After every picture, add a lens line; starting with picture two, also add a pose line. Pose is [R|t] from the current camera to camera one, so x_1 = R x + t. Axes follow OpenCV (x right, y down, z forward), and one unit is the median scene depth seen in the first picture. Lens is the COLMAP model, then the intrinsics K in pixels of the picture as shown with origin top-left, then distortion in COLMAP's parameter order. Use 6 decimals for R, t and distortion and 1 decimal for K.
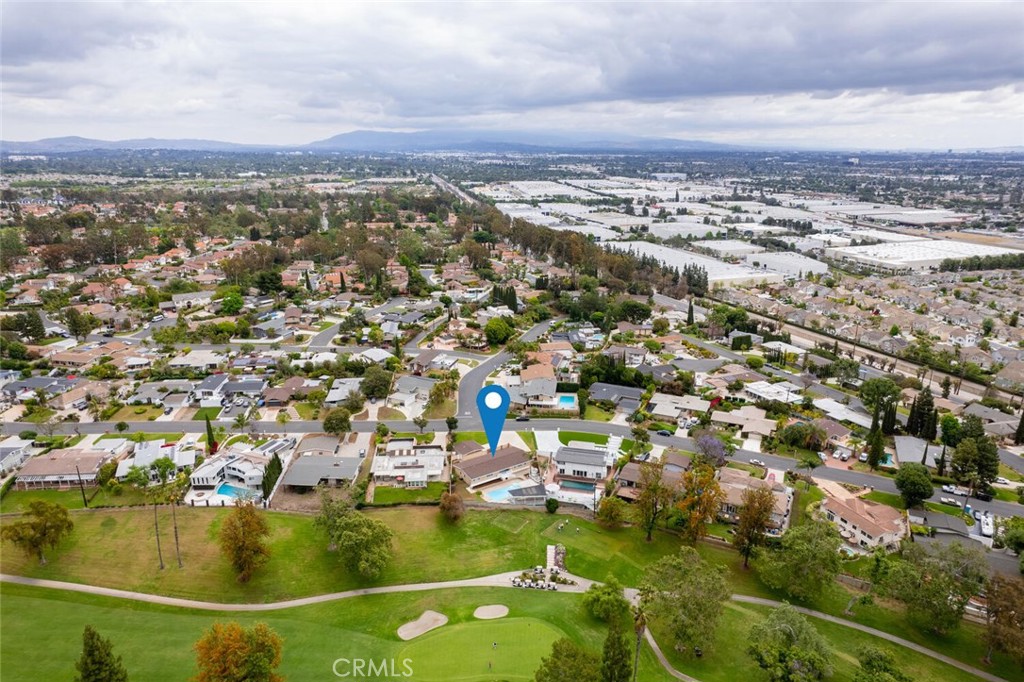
lens RADIAL K [[655.5, 0, 509.0], [0, 655.5, 338.7], [0, 0, 1]] dist [-0.075561, 0.070724]
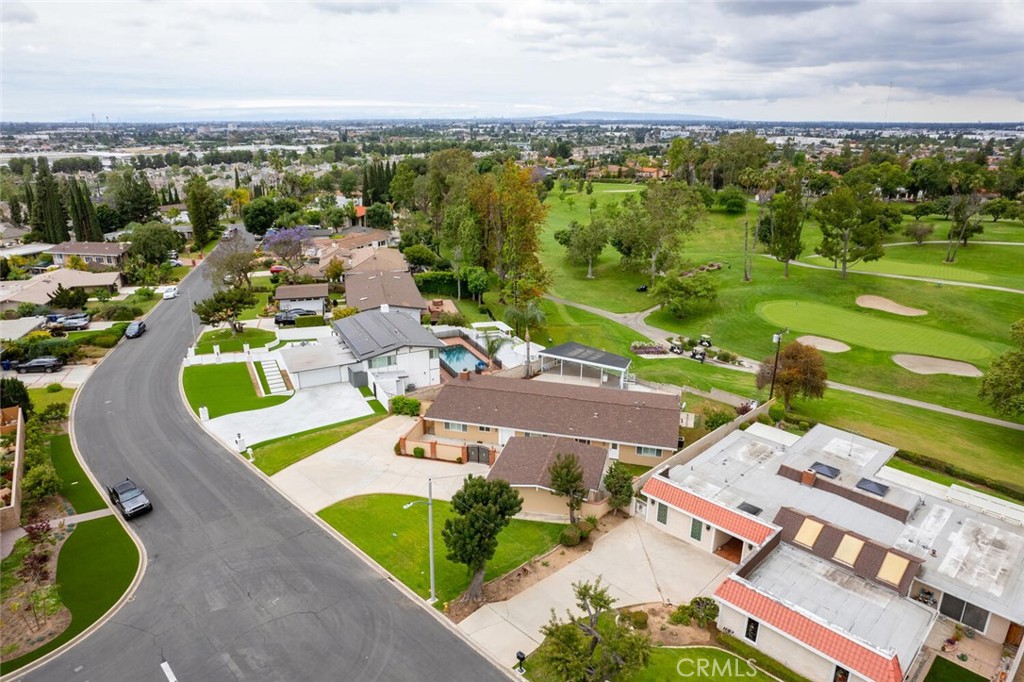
lens RADIAL K [[655.5, 0, 509.0], [0, 655.5, 338.7], [0, 0, 1]] dist [-0.075561, 0.070724]
pose [[-0.646781, -0.252251, 0.719752, -0.233699], [0.211737, 0.847233, 0.487200, 0.007319], [-0.732695, 0.467510, -0.494564, 1.208804]]
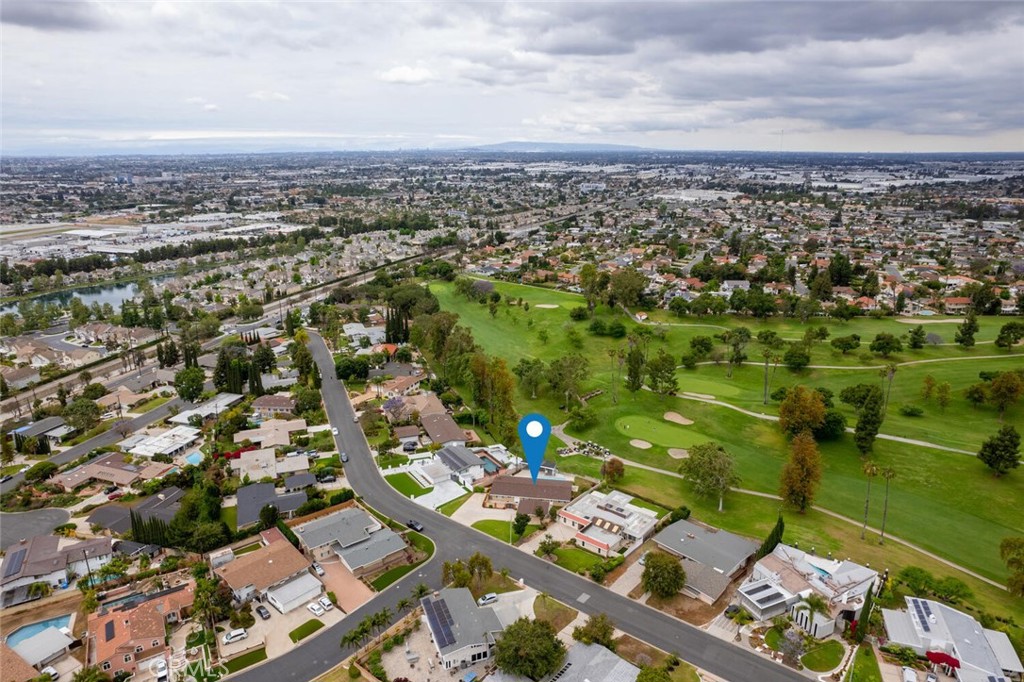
lens RADIAL K [[655.5, 0, 509.0], [0, 655.5, 338.7], [0, 0, 1]] dist [-0.075561, 0.070724]
pose [[-0.726974, -0.200033, 0.656883, -0.594304], [0.191491, 0.859620, 0.473693, -0.459743], [-0.659424, 0.470150, -0.586617, 1.535833]]
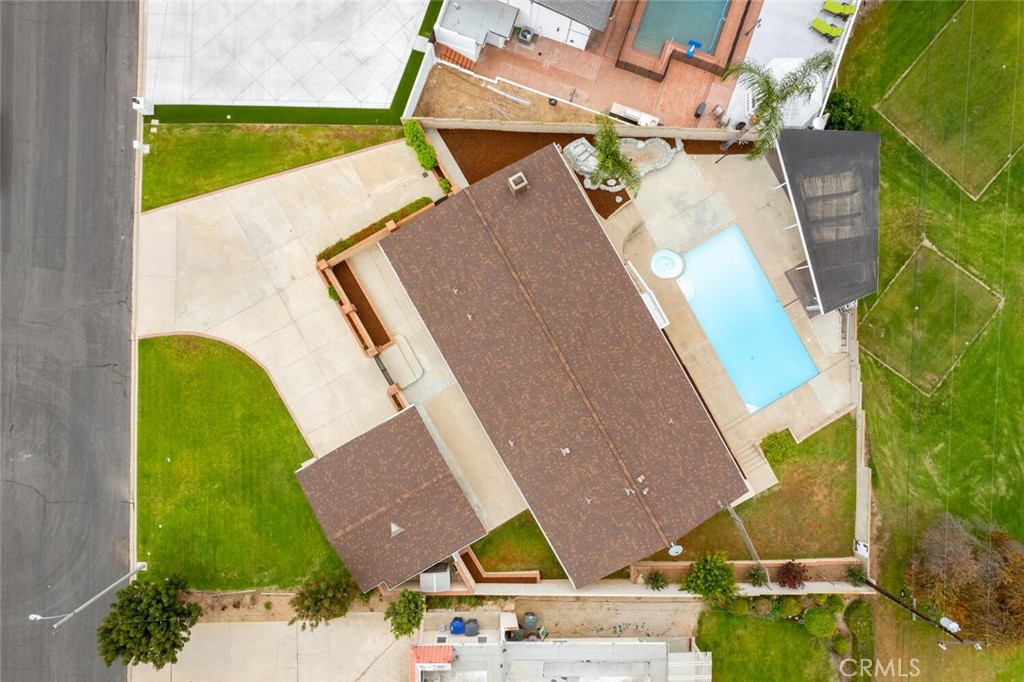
lens RADIAL K [[655.5, 0, 509.0], [0, 655.5, 338.7], [0, 0, 1]] dist [-0.075561, 0.070724]
pose [[0.081892, -0.996555, -0.013137, -0.015243], [0.278417, 0.010218, 0.960406, 0.009614], [-0.956963, -0.082307, 0.278294, 1.009794]]
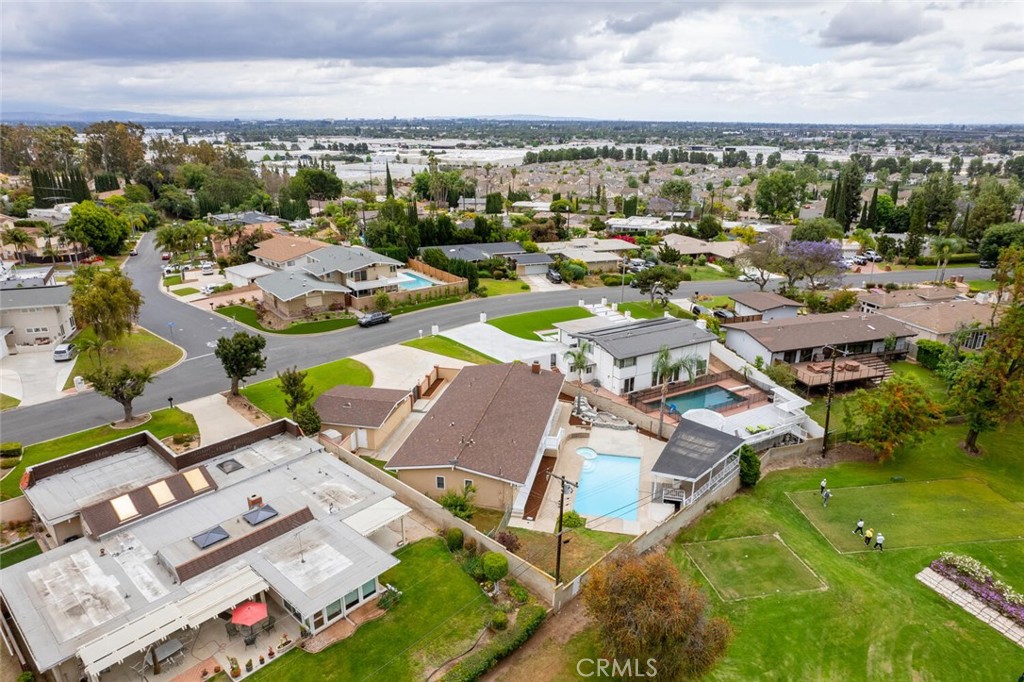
lens RADIAL K [[655.5, 0, 509.0], [0, 655.5, 338.7], [0, 0, 1]] dist [-0.075561, 0.070724]
pose [[0.729709, -0.218003, 0.648074, -0.214490], [0.192224, 0.974992, 0.111537, 0.129106], [-0.656182, 0.043186, 0.753366, 0.801479]]
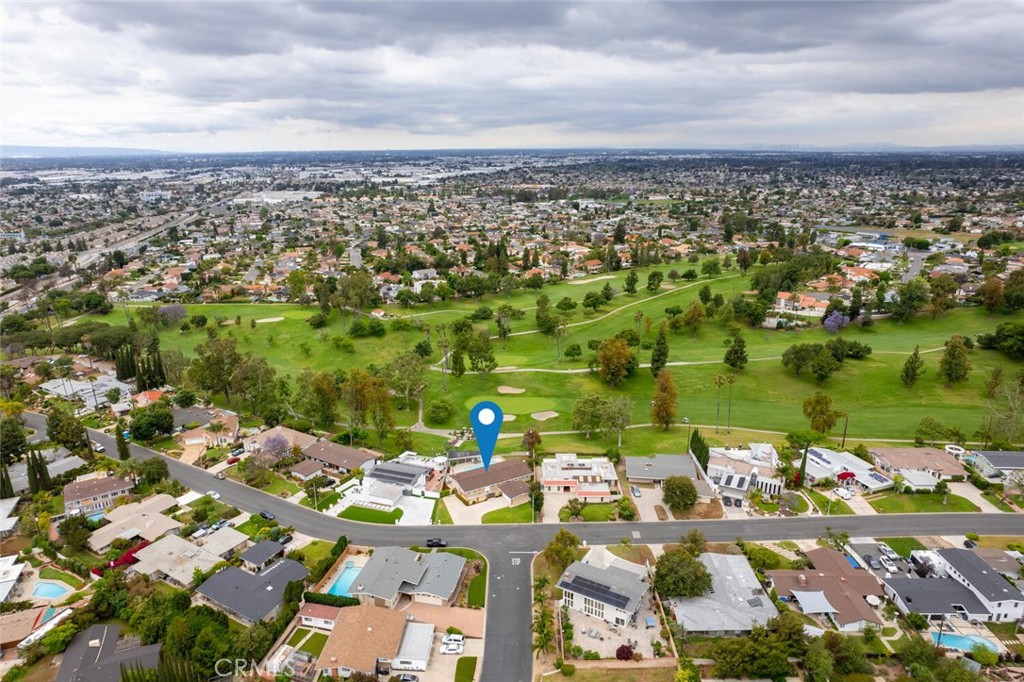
lens RADIAL K [[655.5, 0, 509.0], [0, 655.5, 338.7], [0, 0, 1]] dist [-0.075561, 0.070724]
pose [[-0.996429, -0.025558, 0.080478, -0.128237], [0.022460, 0.838531, 0.544390, -0.524531], [-0.081397, 0.544254, -0.834963, 1.771155]]
